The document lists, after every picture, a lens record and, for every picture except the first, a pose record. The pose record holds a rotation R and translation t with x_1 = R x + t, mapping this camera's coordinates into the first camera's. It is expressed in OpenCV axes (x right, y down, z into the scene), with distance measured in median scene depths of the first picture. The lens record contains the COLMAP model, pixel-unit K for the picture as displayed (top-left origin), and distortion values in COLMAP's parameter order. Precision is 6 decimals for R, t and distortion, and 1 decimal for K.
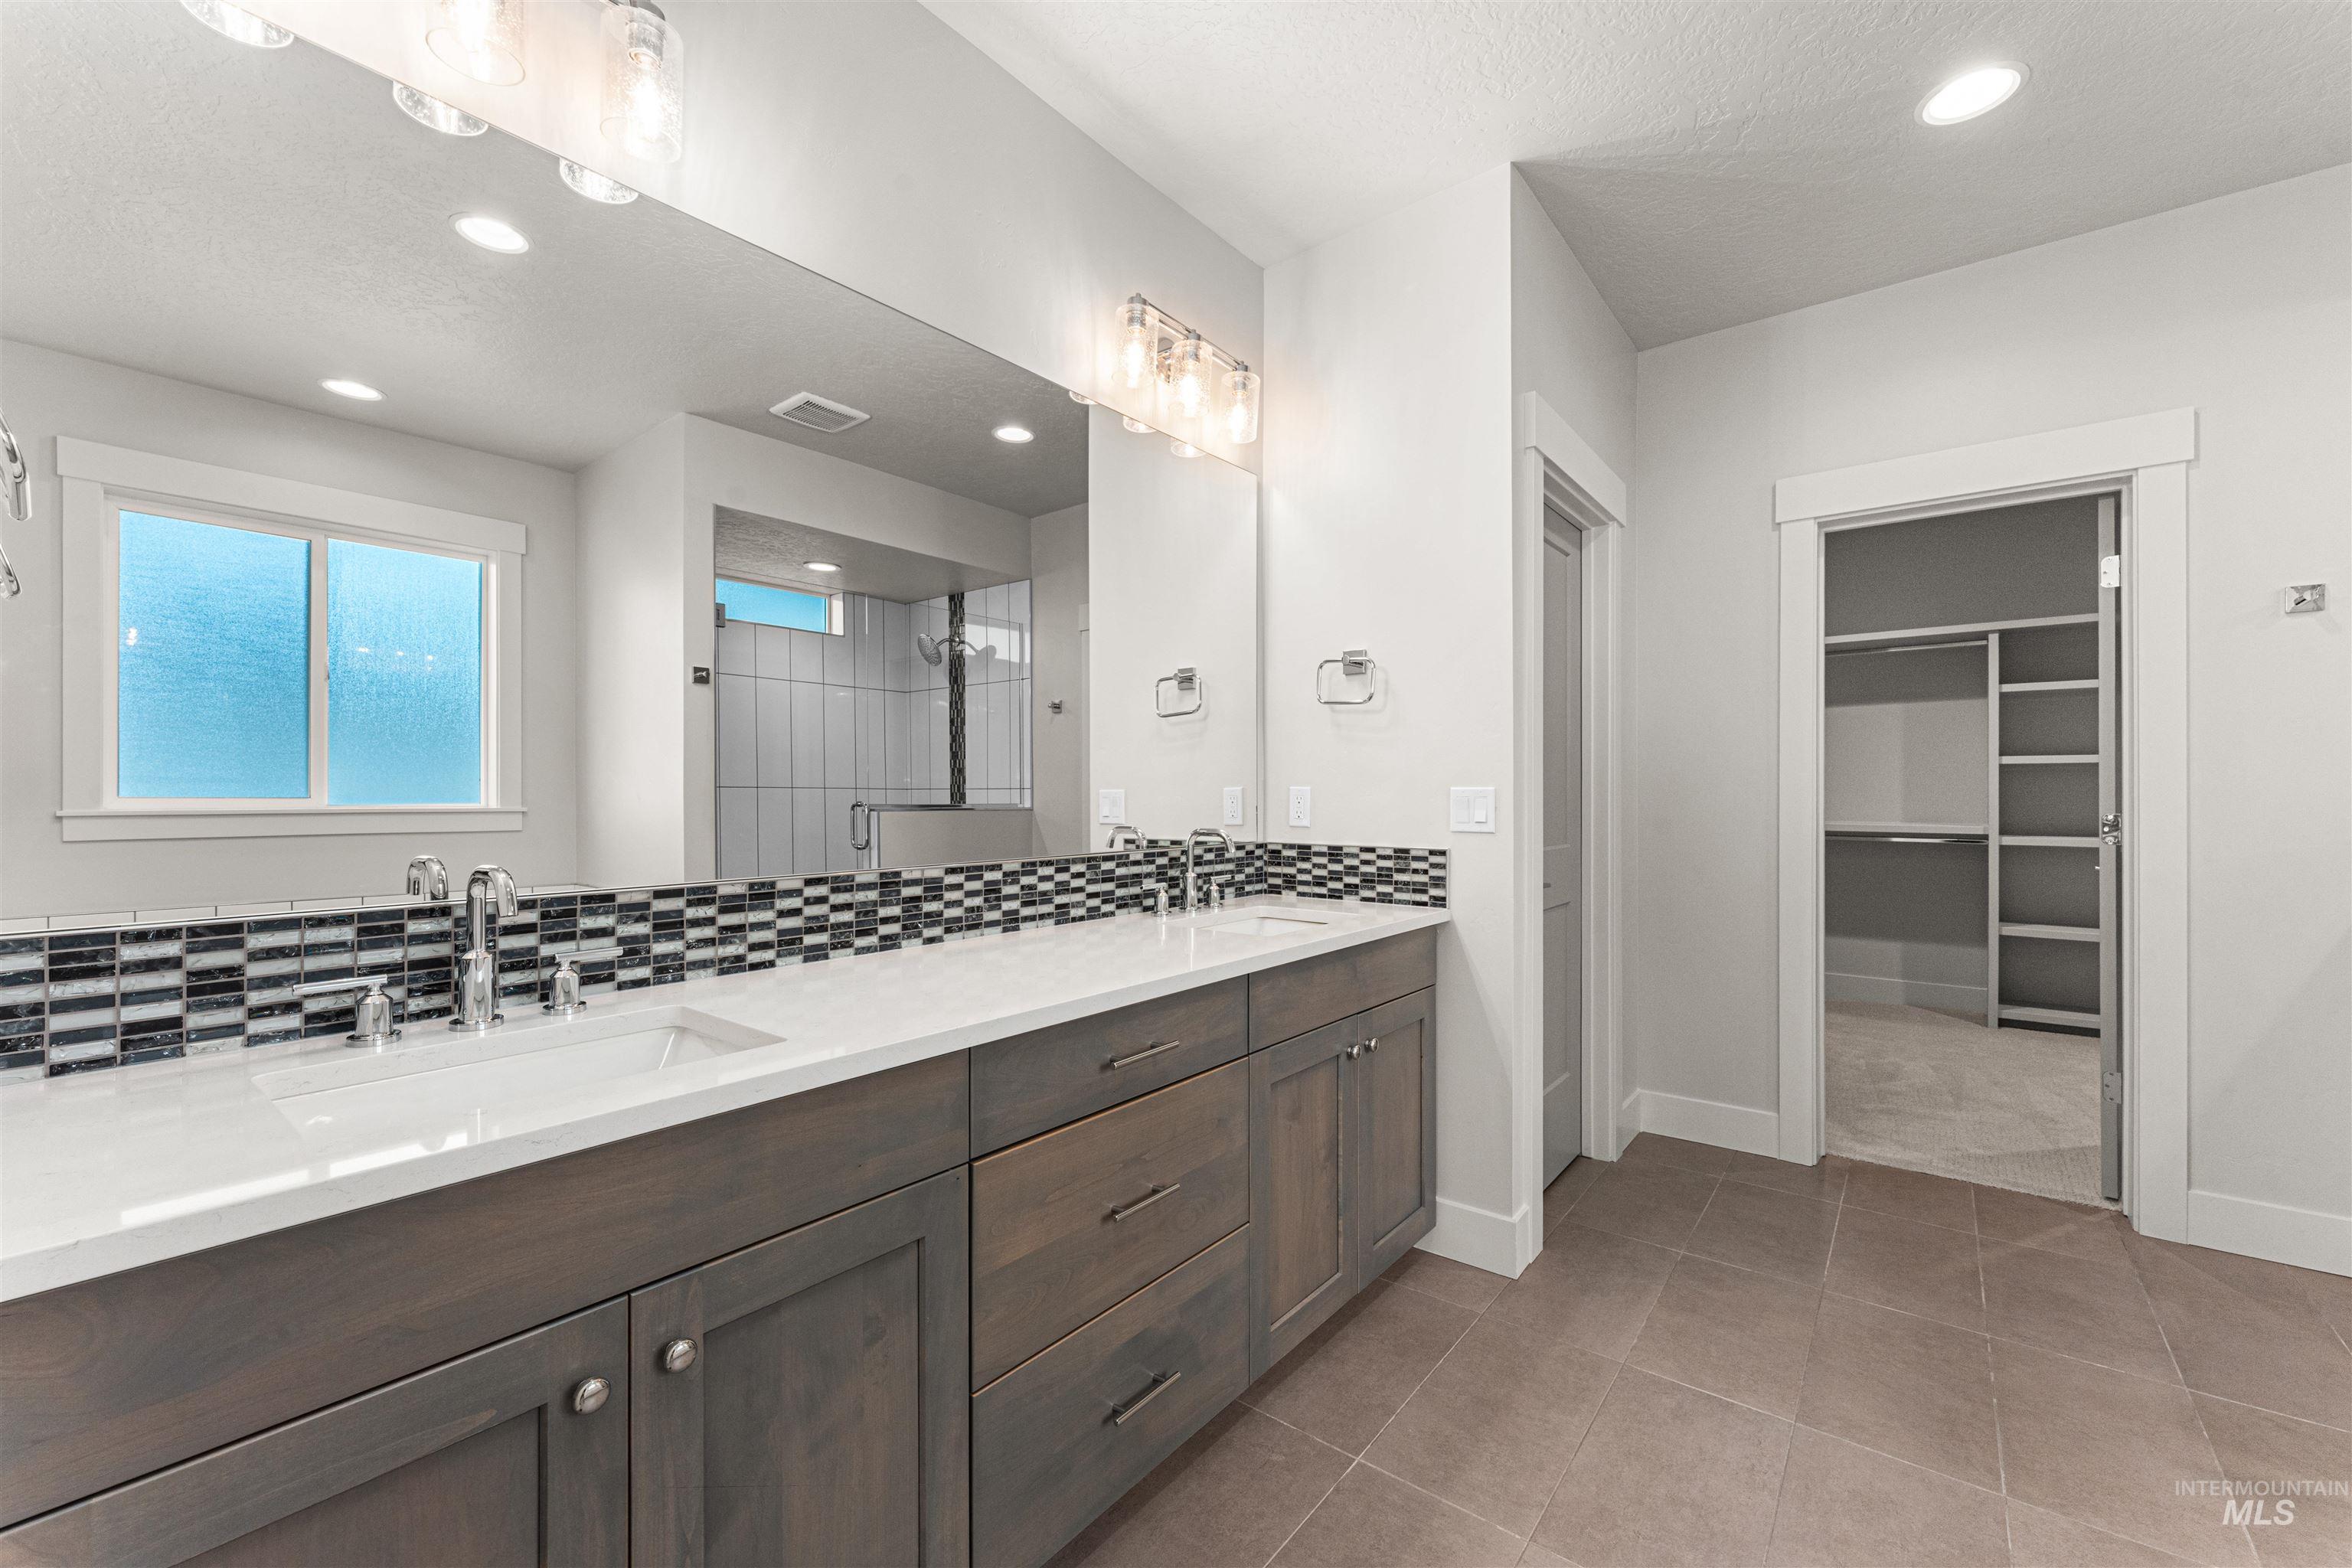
lens RADIAL K [[947.7, 0, 1171.6], [0, 947.7, 792.8], [0, 0, 1]] dist [0.001845, -0.001402]
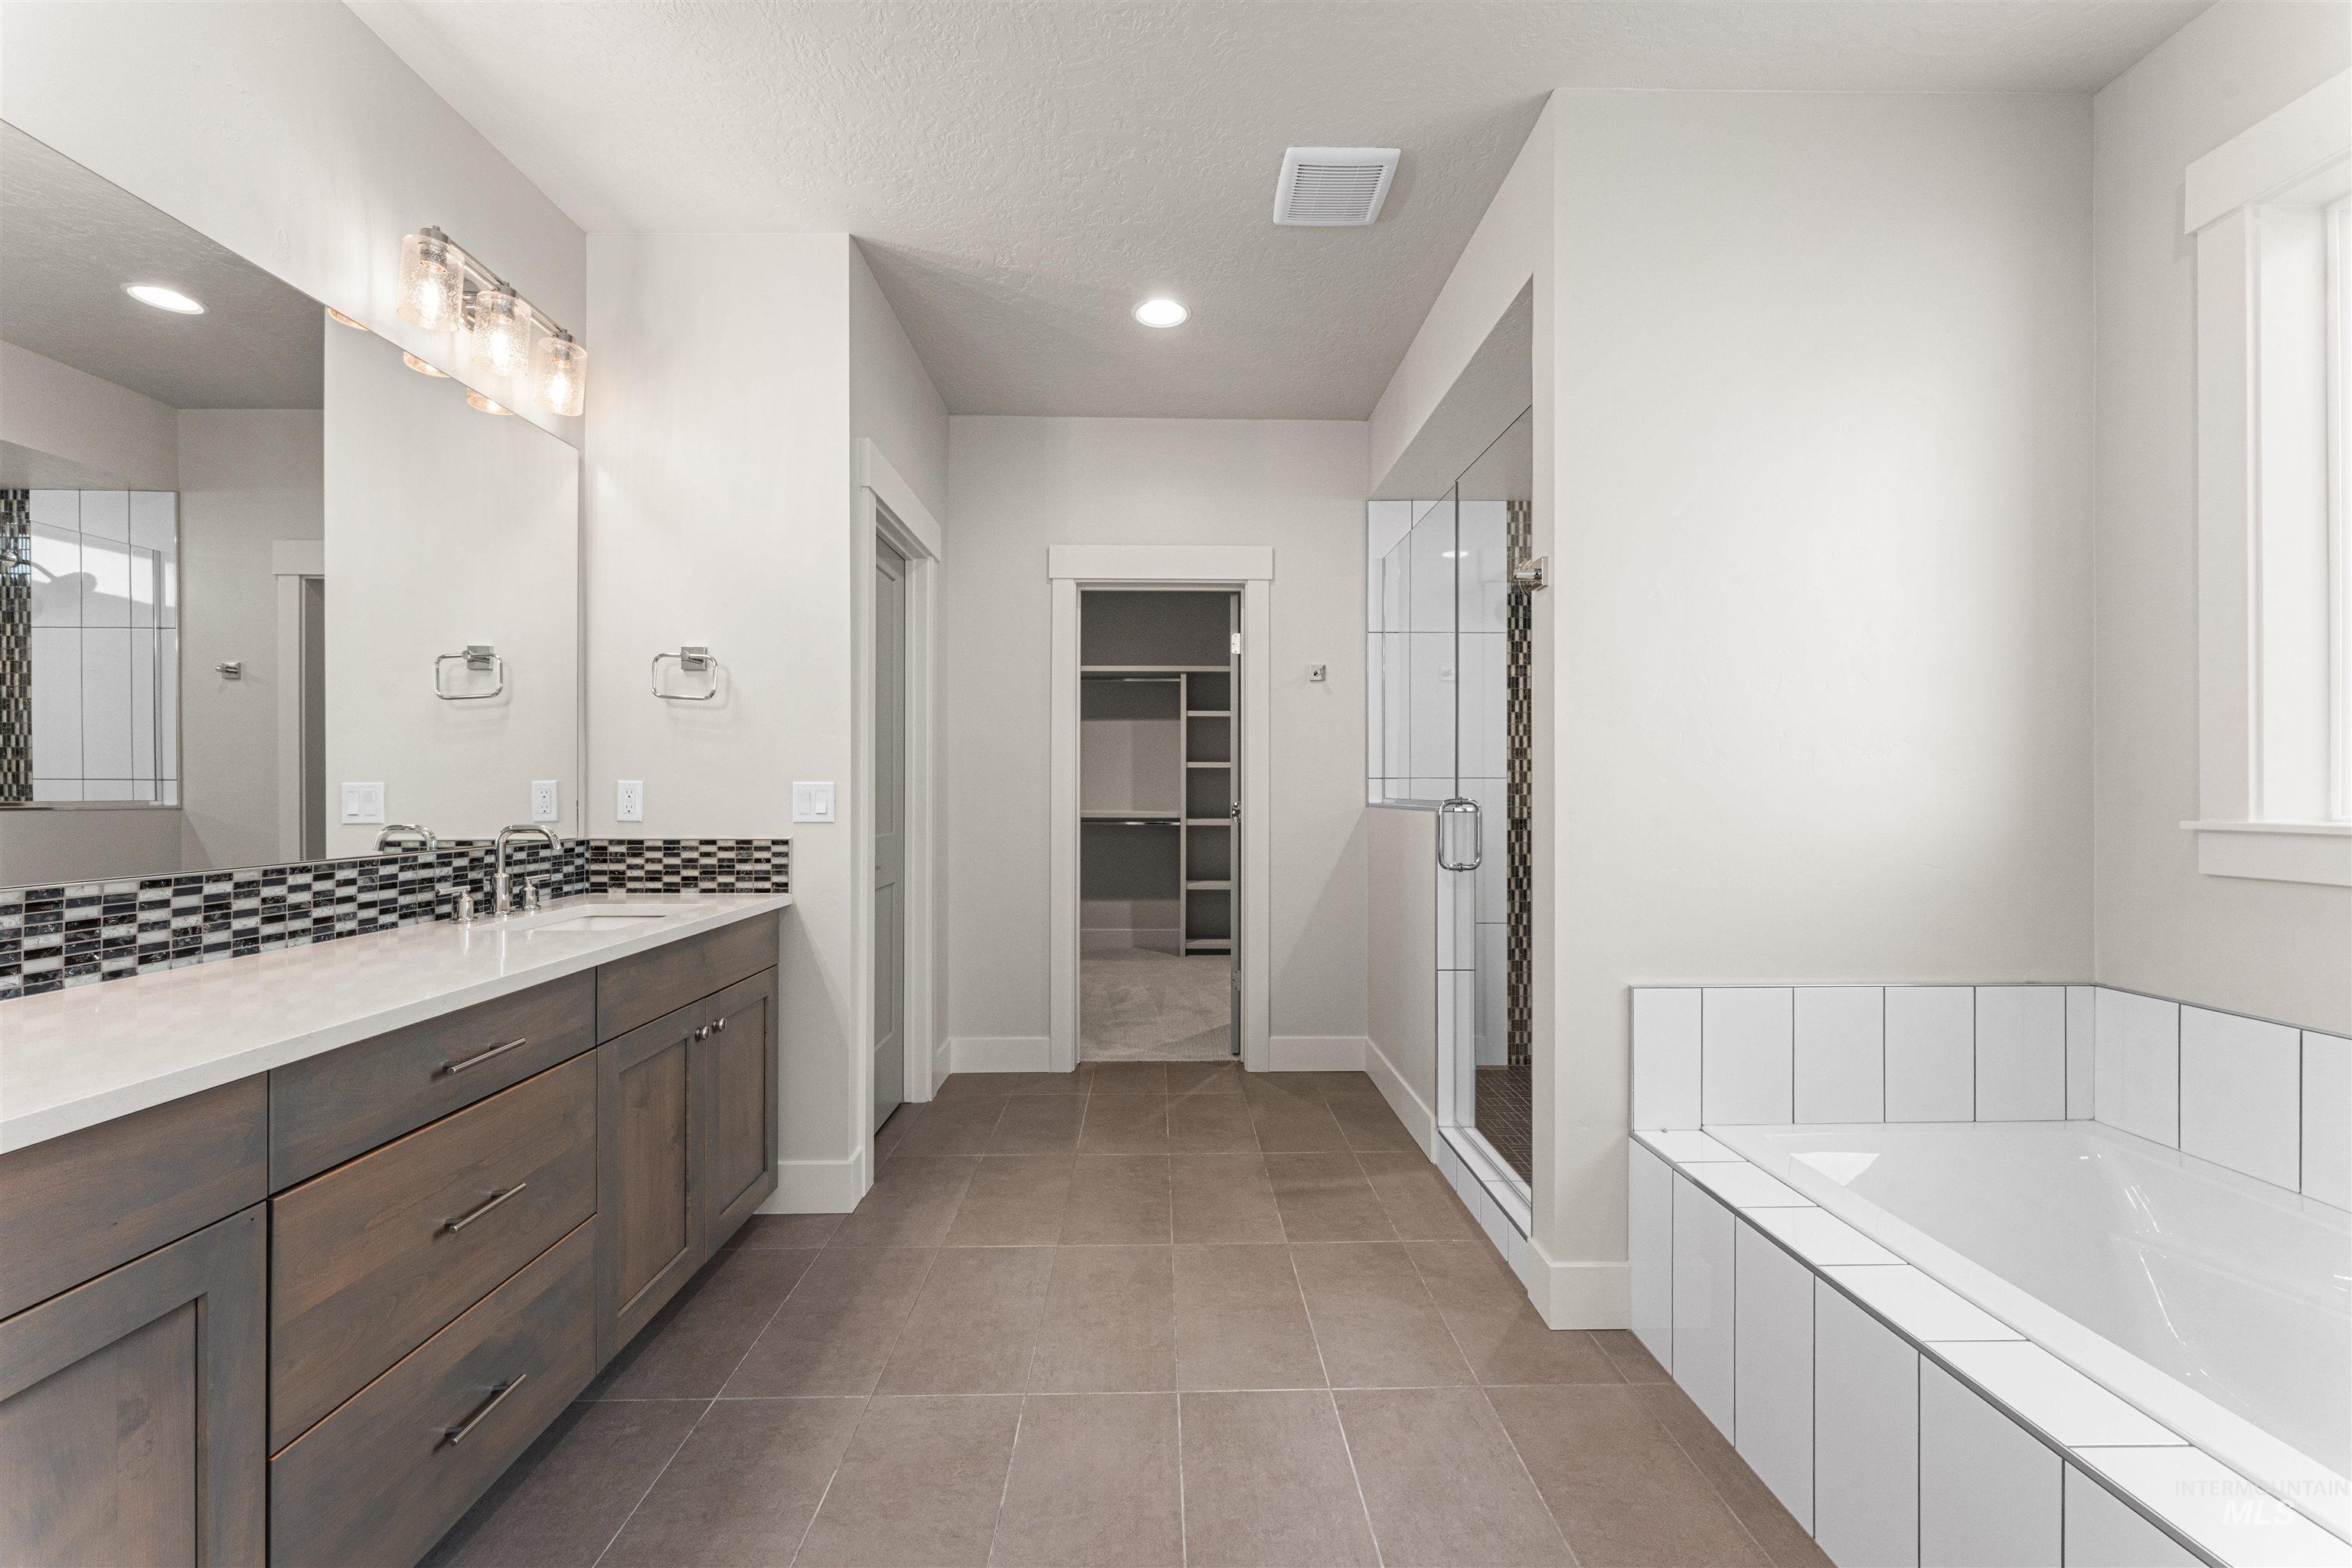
lens RADIAL K [[947.7, 0, 1190.6], [0, 947.7, 789.0], [0, 0, 1]] dist [0.001845, -0.001402]
pose [[0.757244, 0.001098, 0.653131, -0.068056], [-0.002078, 0.999998, 0.000728, 0.000695], [-0.653129, -0.001909, 0.757244, -0.119482]]
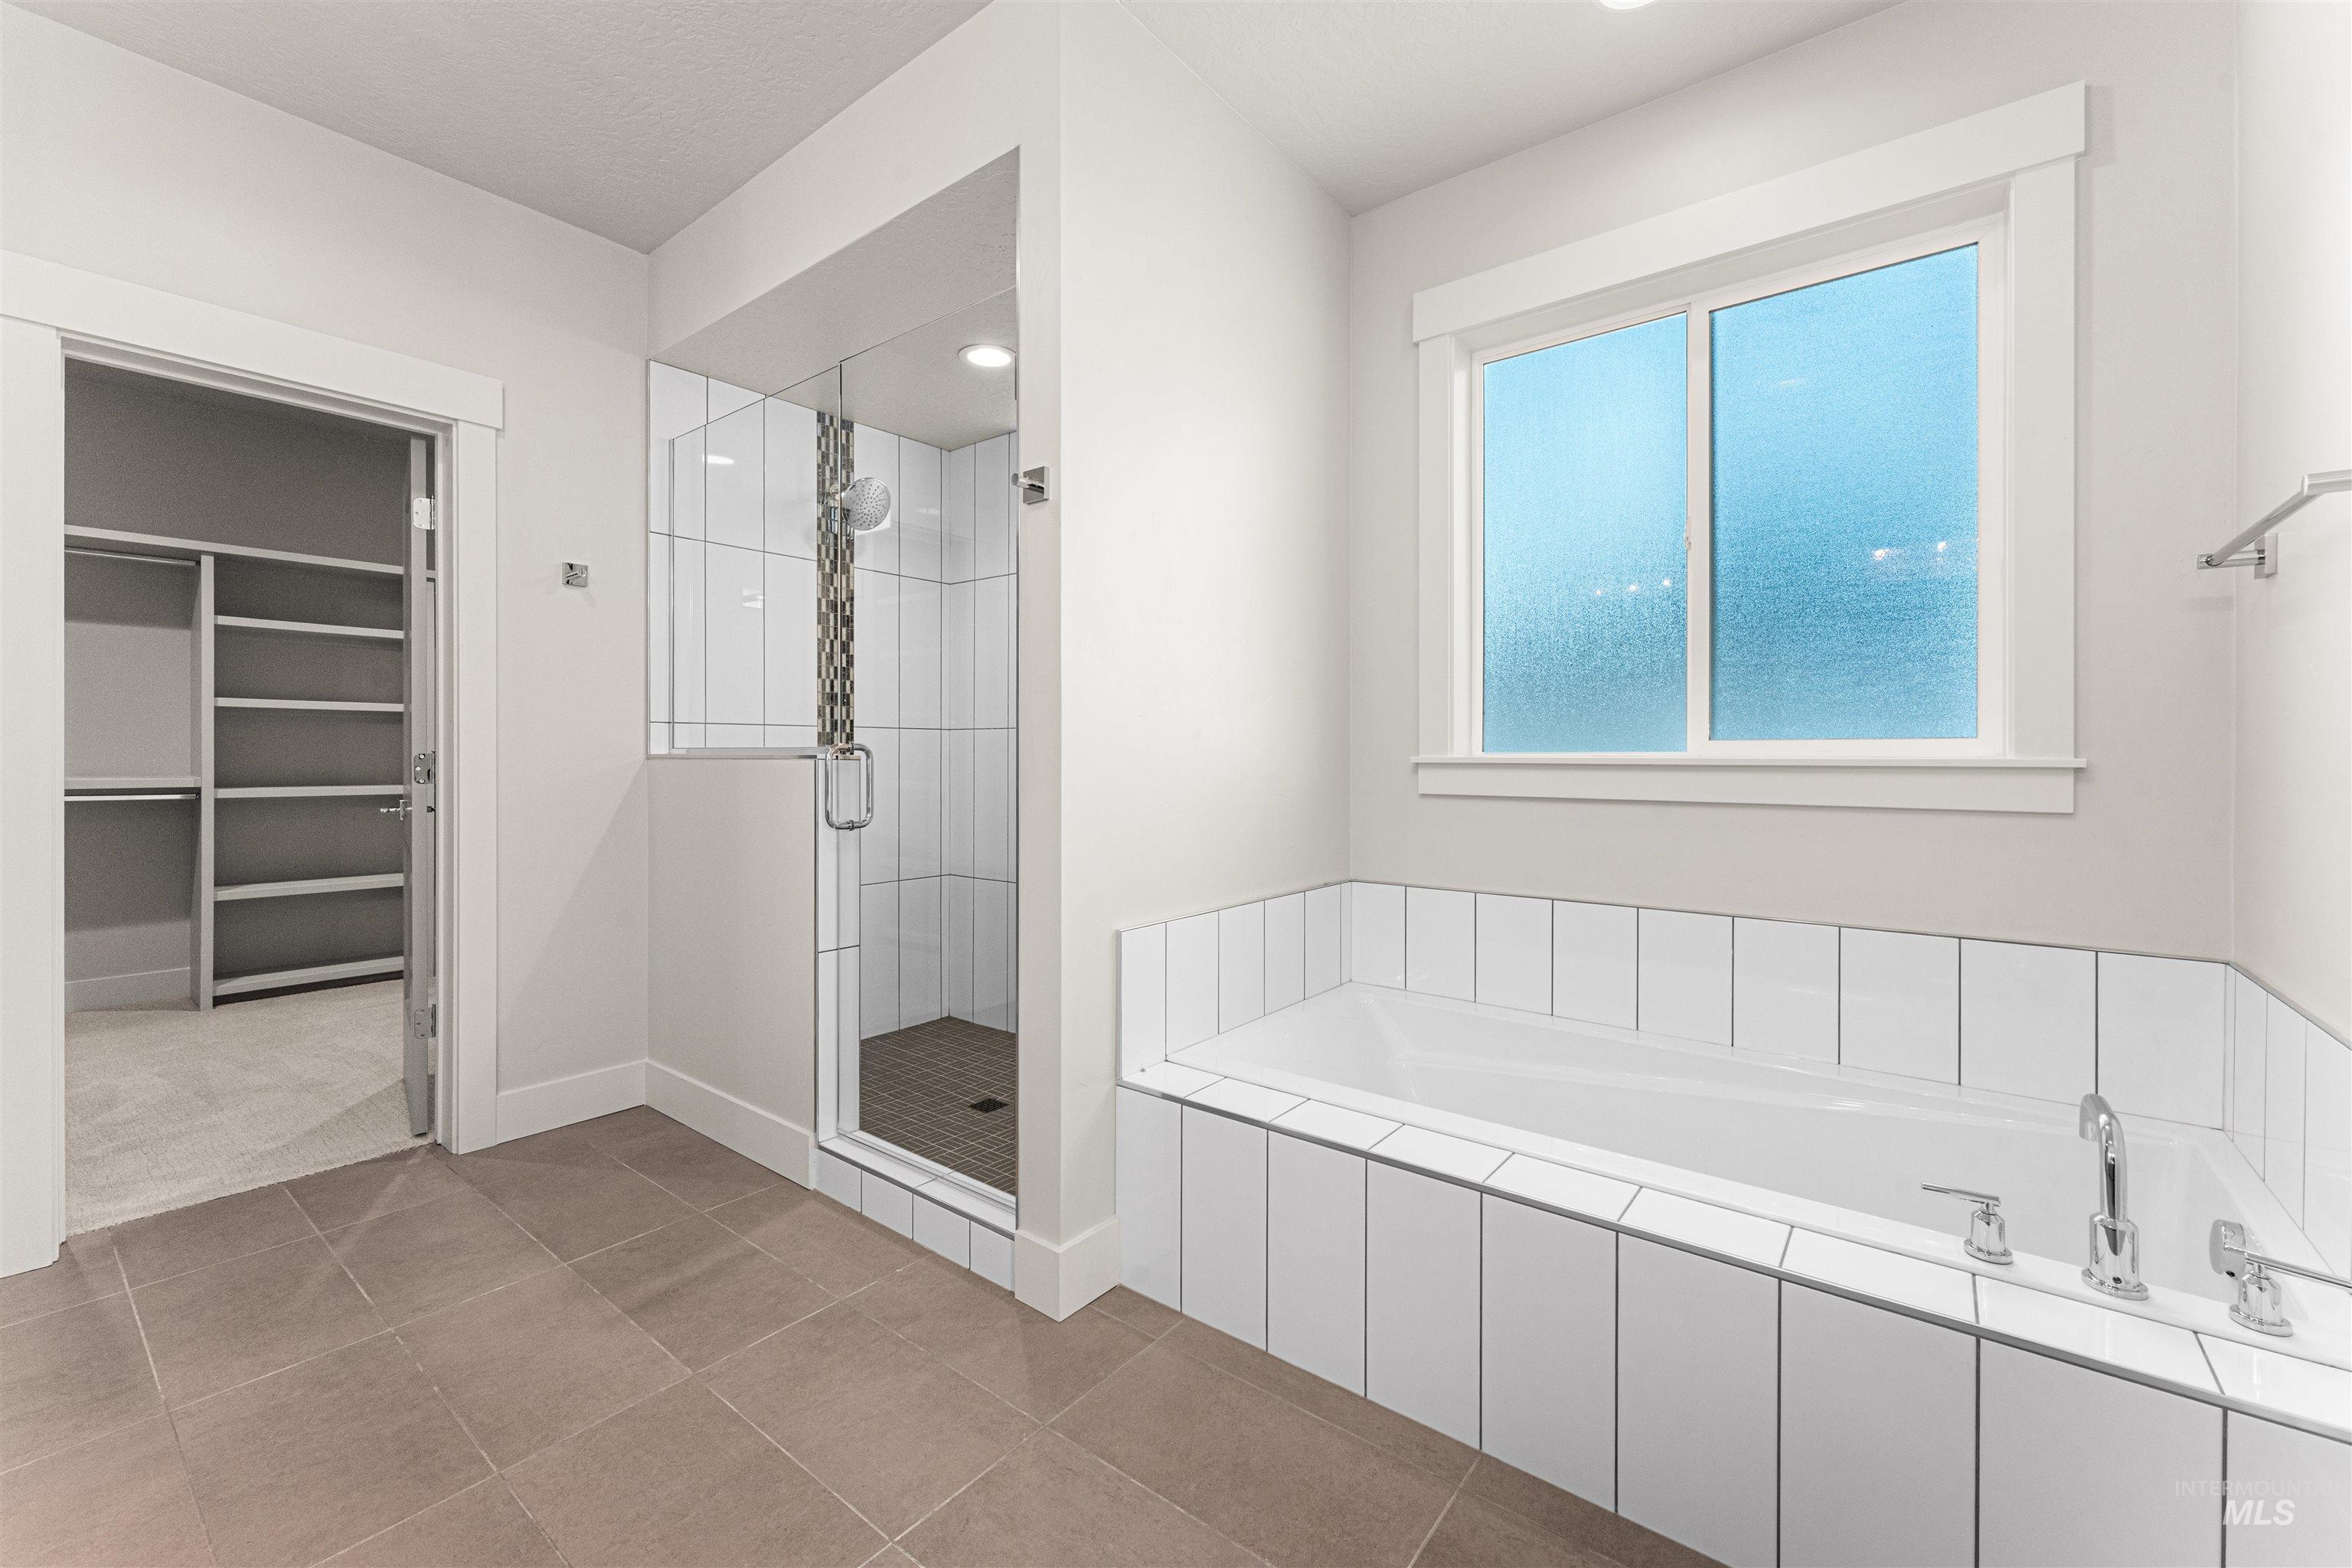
lens RADIAL K [[947.7, 0, 1192.4], [0, 947.7, 757.5], [0, 0, 1]] dist [0.001845, -0.001402]
pose [[-0.020184, -0.002943, 0.999792, -0.038967], [-0.001688, 0.999994, 0.002910, 0.024398], [-0.999795, -0.001629, -0.020189, 0.220179]]
